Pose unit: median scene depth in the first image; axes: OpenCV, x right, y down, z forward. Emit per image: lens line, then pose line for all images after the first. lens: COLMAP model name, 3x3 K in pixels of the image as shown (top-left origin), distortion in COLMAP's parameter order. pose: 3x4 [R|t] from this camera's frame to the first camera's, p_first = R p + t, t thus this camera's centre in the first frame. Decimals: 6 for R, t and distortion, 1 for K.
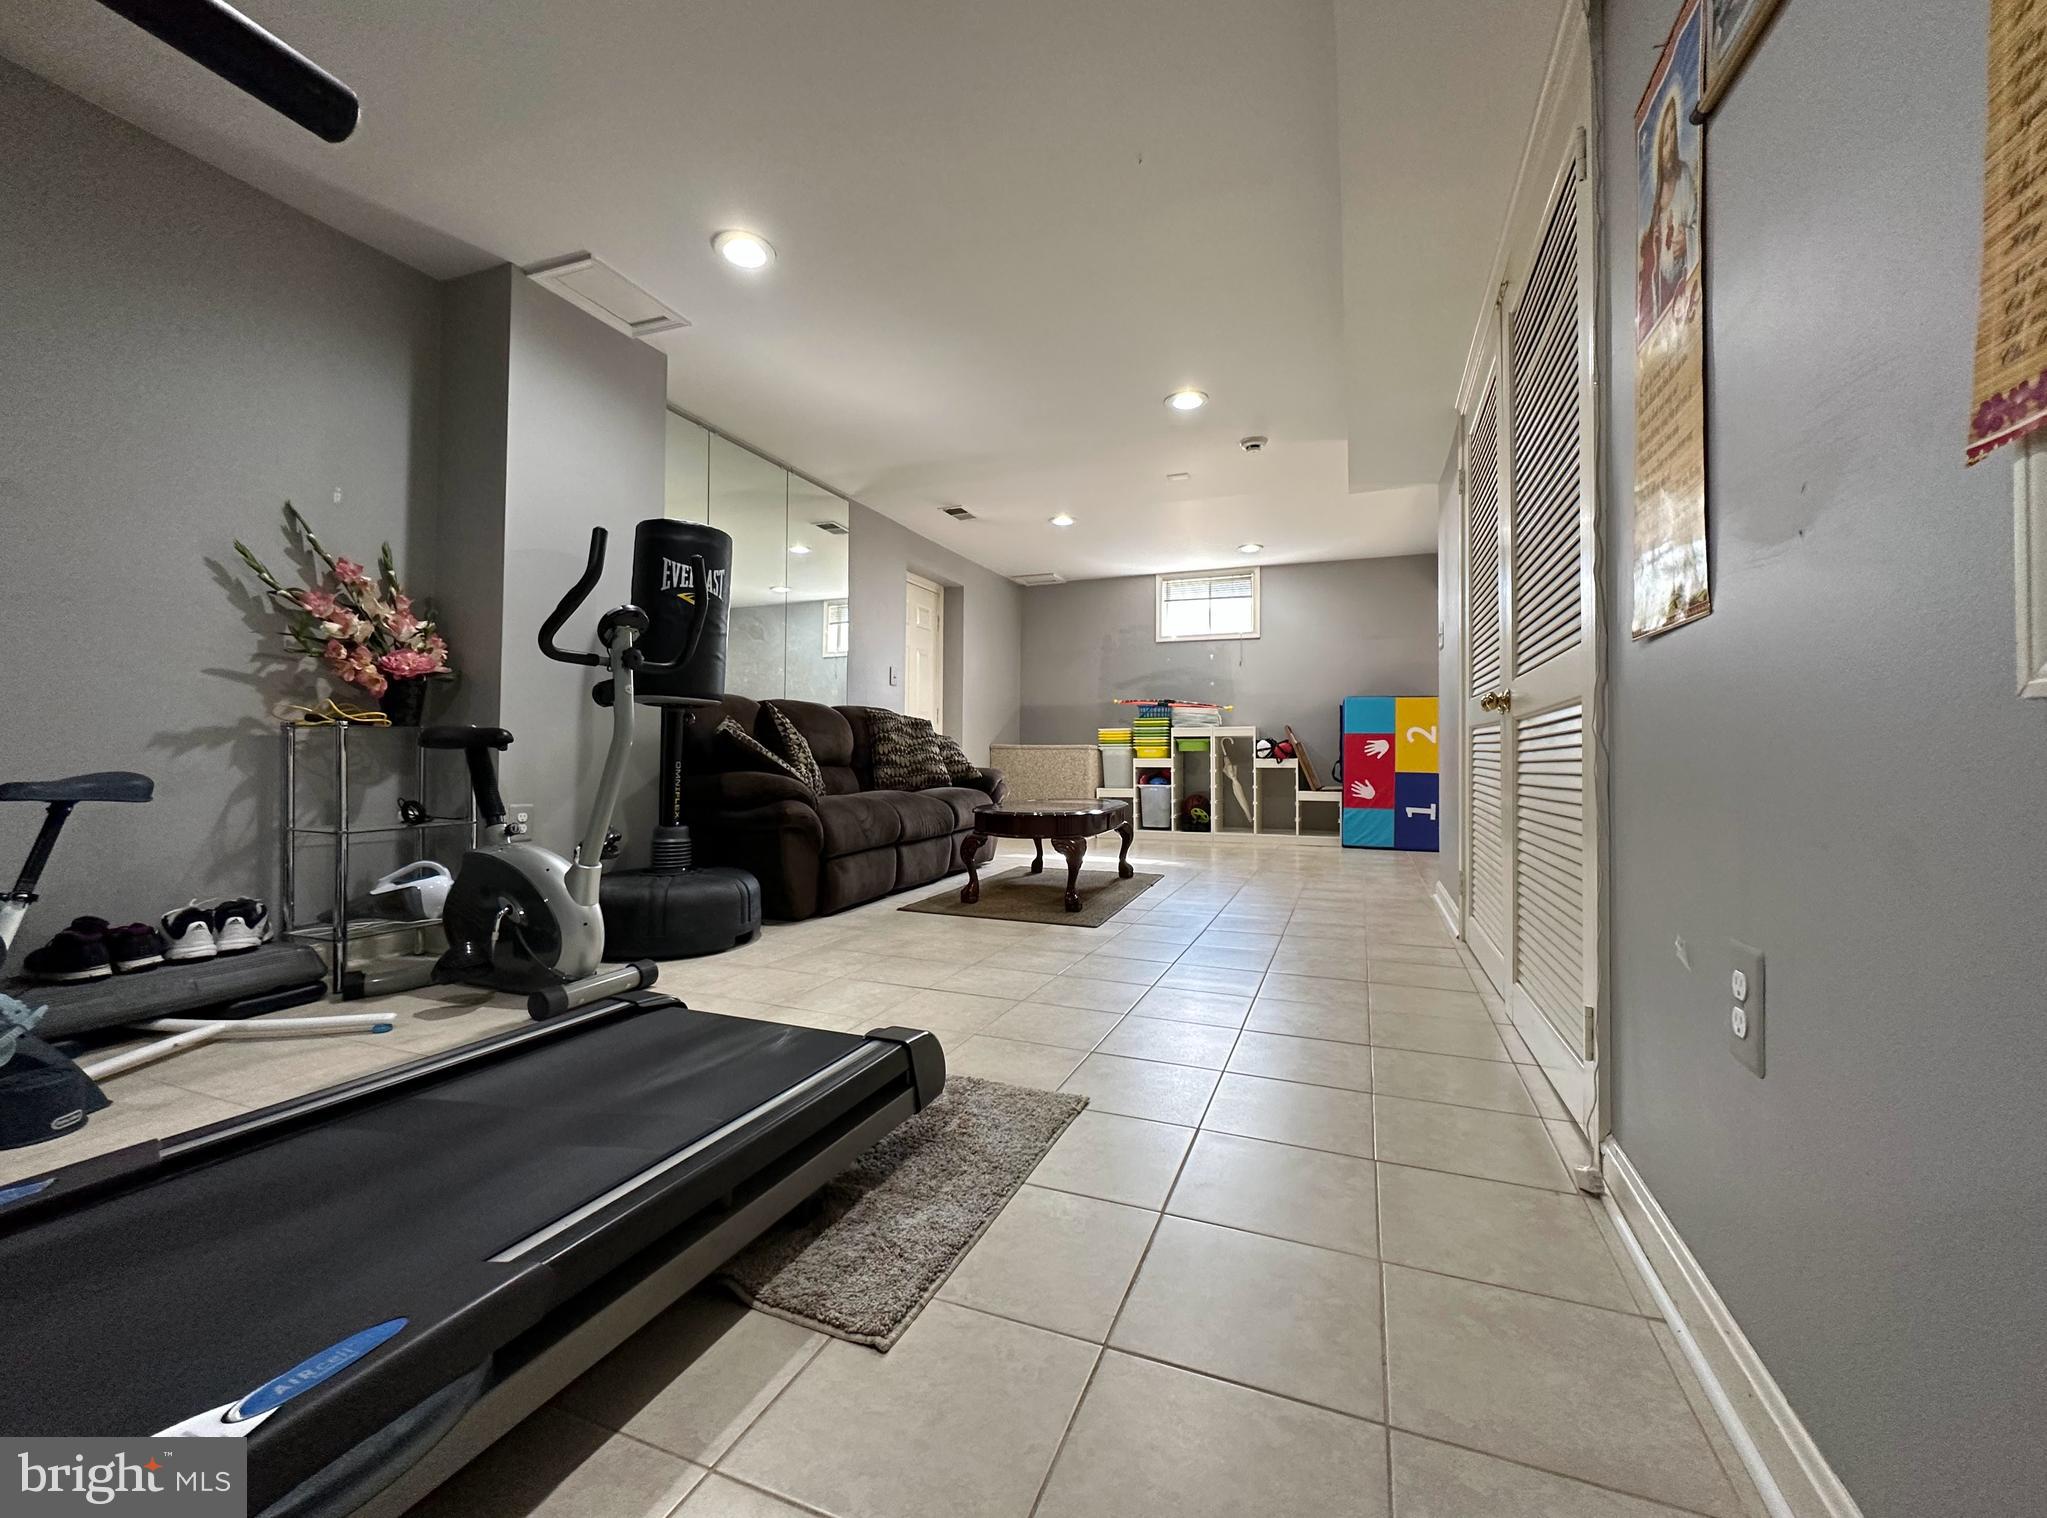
lens RADIAL K [[819.2, 0, 1031.2], [0, 819.2, 756.5], [0, 0, 1]] dist [0.001851, -0.000443]
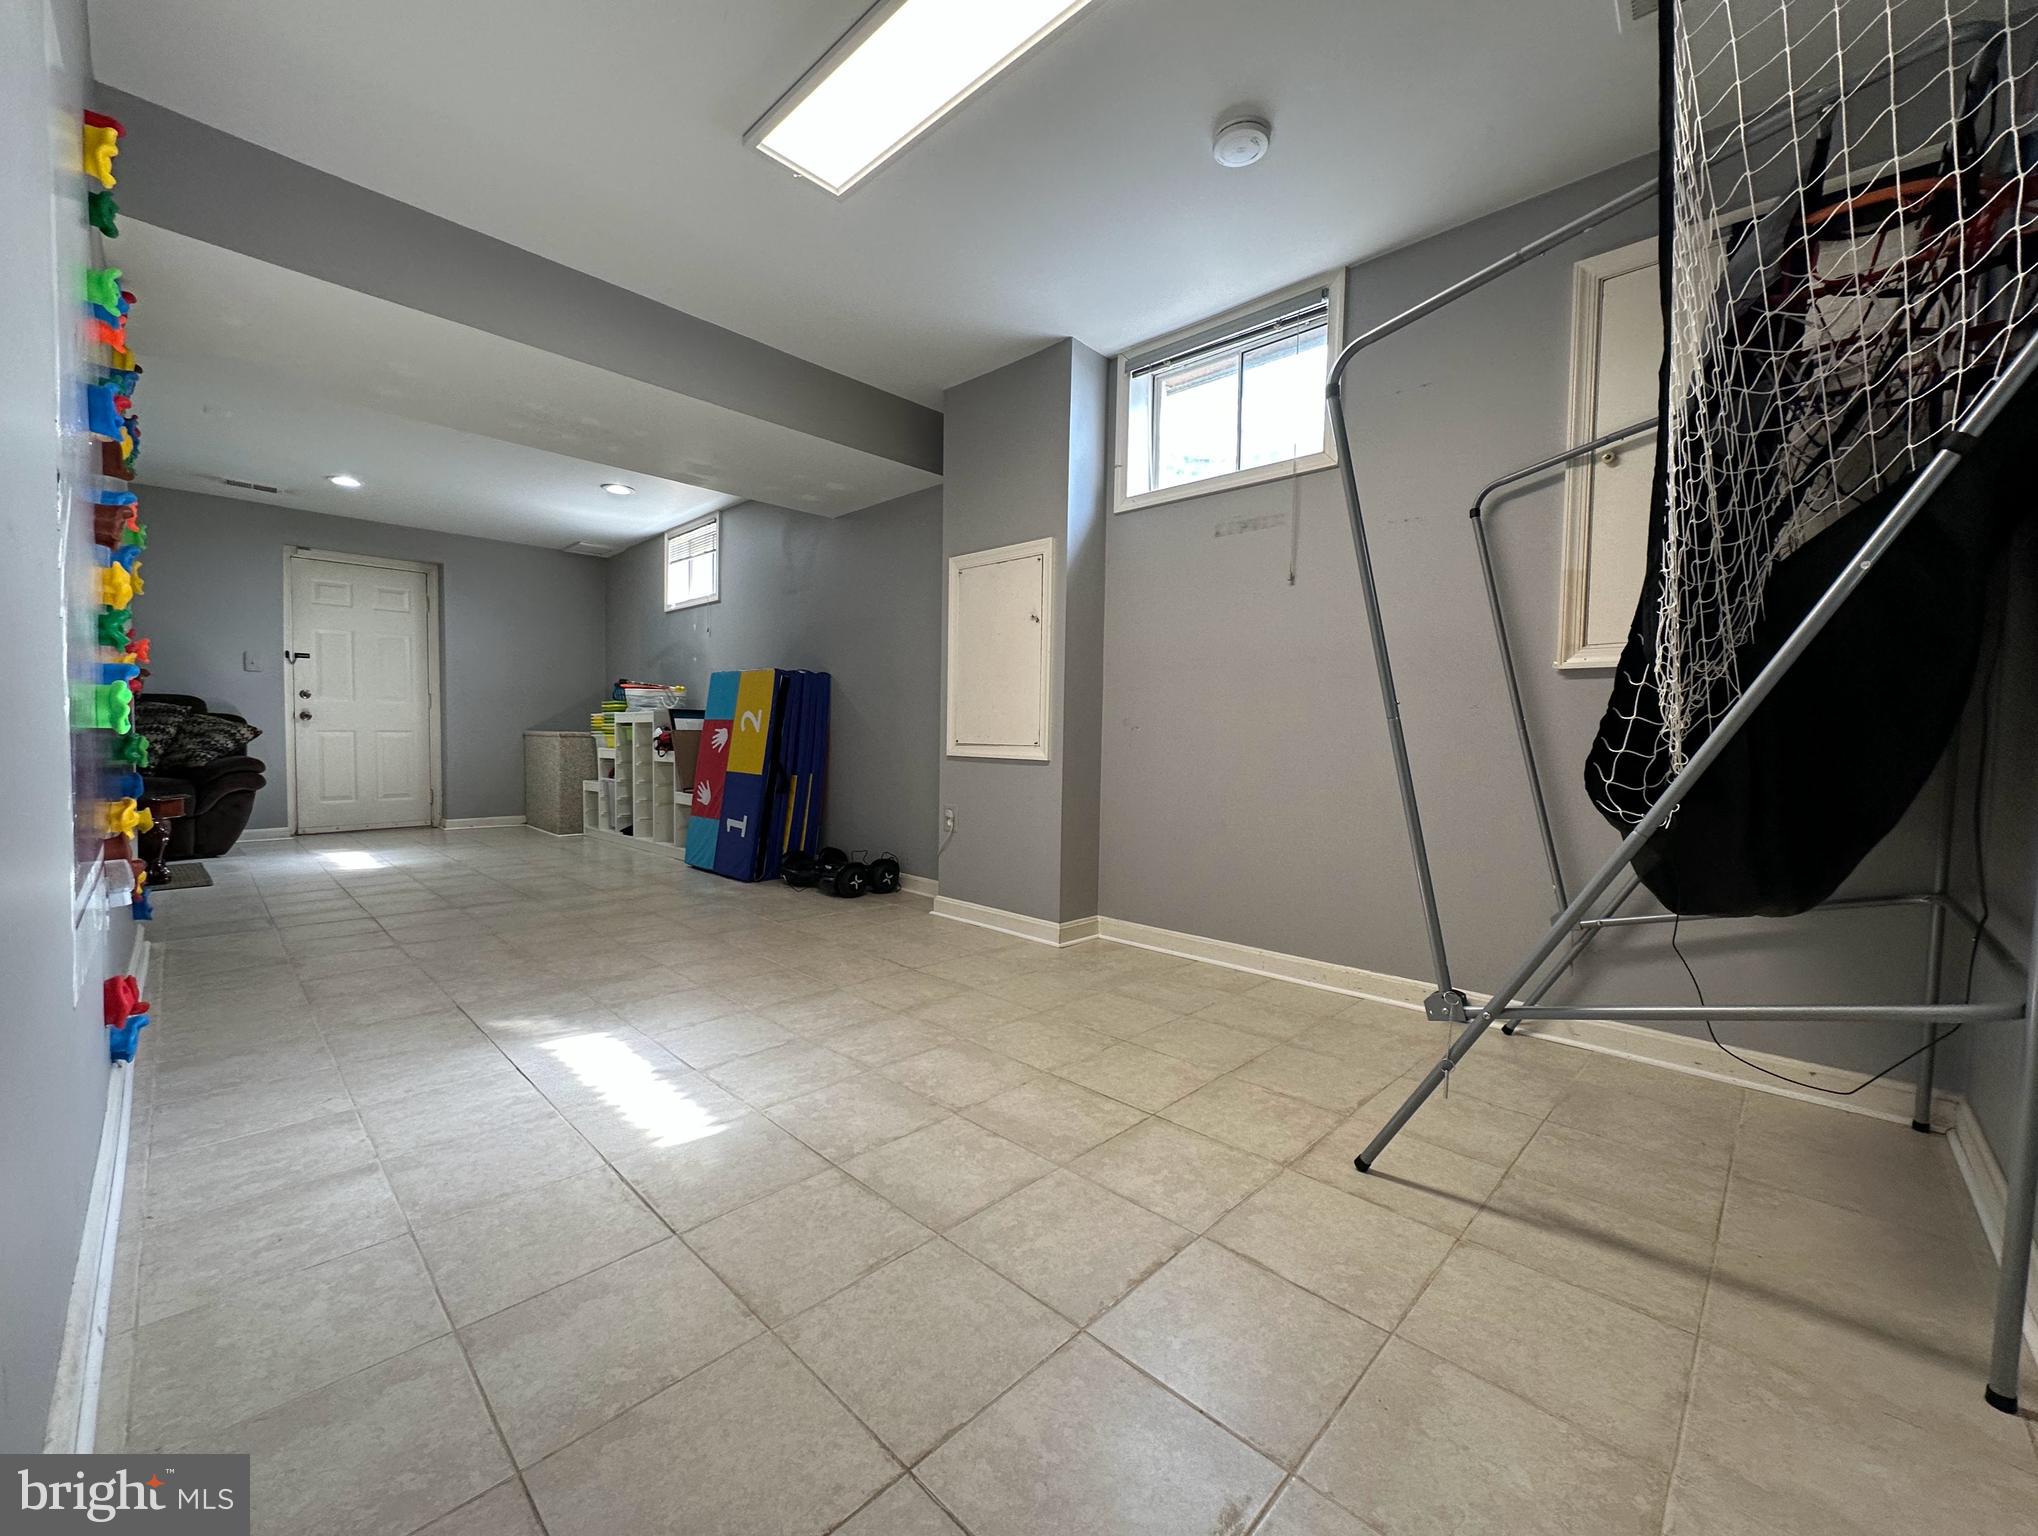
lens RADIAL K [[819.4, 0, 1012.8], [0, 819.4, 772.5], [0, 0, 1]] dist [0.013405, -0.000171]
pose [[0.918162, 0.024579, -0.395442, 0.940310], [-0.006836, 0.998908, 0.046214, -0.015595], [0.396146, -0.039728, 0.917328, 0.393476]]
